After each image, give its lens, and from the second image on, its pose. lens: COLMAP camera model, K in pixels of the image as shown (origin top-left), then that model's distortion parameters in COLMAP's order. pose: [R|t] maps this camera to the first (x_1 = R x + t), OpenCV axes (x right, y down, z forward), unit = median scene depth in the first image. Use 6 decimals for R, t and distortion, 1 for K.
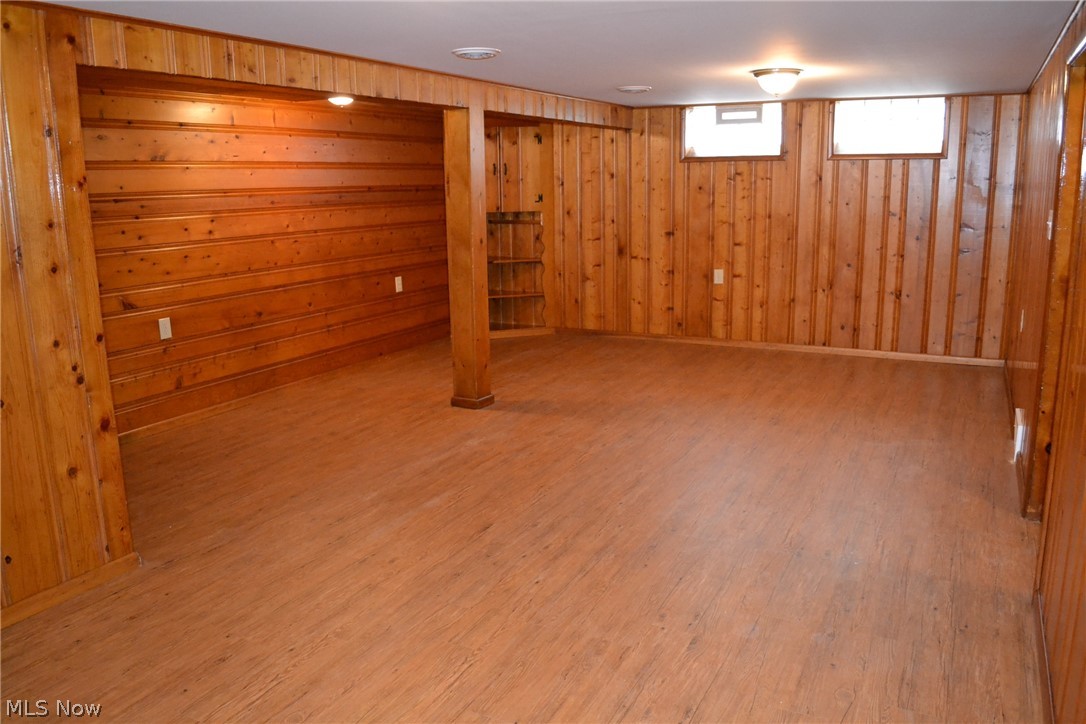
lens RADIAL K [[867.0, 0, 541.1], [0, 867.0, 364.4], [0, 0, 1]] dist [-0.083372, 0.011968]
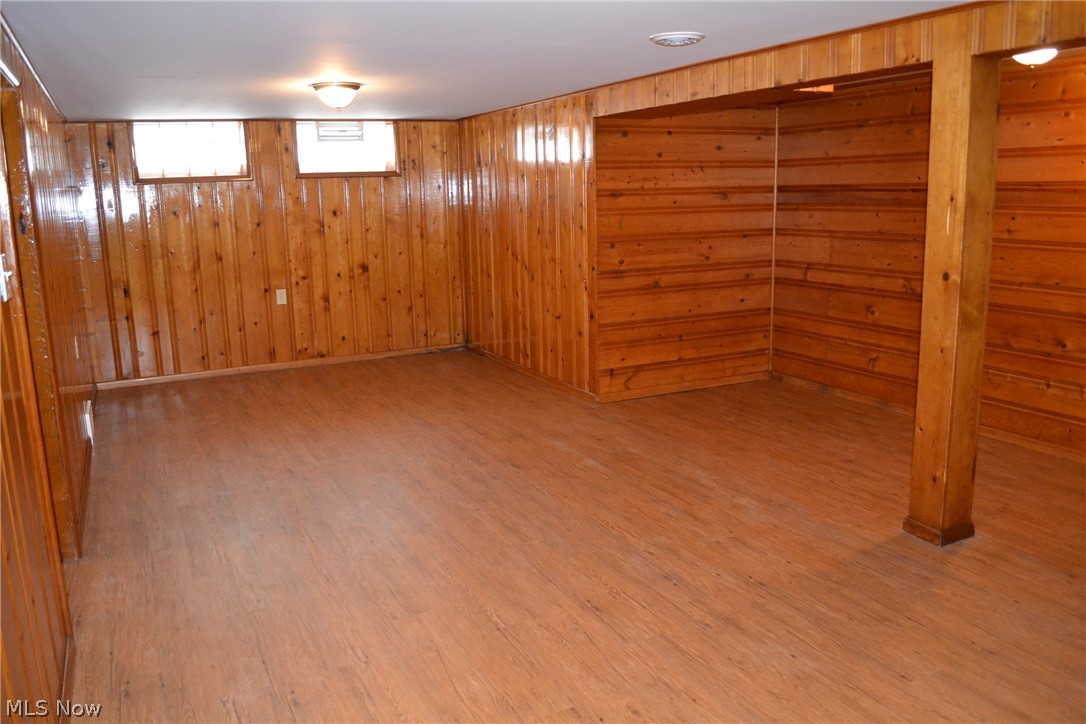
lens RADIAL K [[867.0, 0, 540.7], [0, 867.0, 363.0], [0, 0, 1]] dist [-0.083372, 0.011968]
pose [[-0.601790, 0.185565, -0.776798, 0.520123], [-0.130374, 0.936761, 0.324779, -0.218903], [0.787942, 0.296722, -0.539540, 1.007760]]
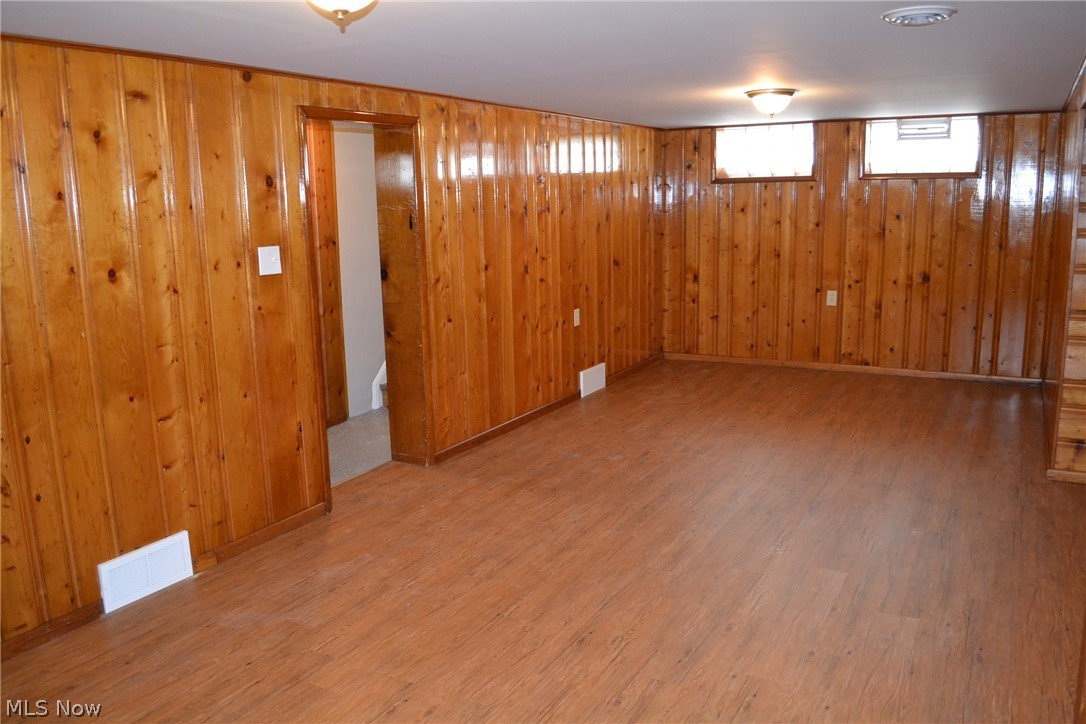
lens RADIAL K [[867.0, 0, 541.5], [0, 867.0, 364.2], [0, 0, 1]] dist [-0.083372, 0.011968]
pose [[-0.998248, 0.027752, 0.052250, 0.135478], [0.045788, 0.921672, 0.385258, -0.260914], [-0.037466, 0.386976, -0.921328, 1.194379]]
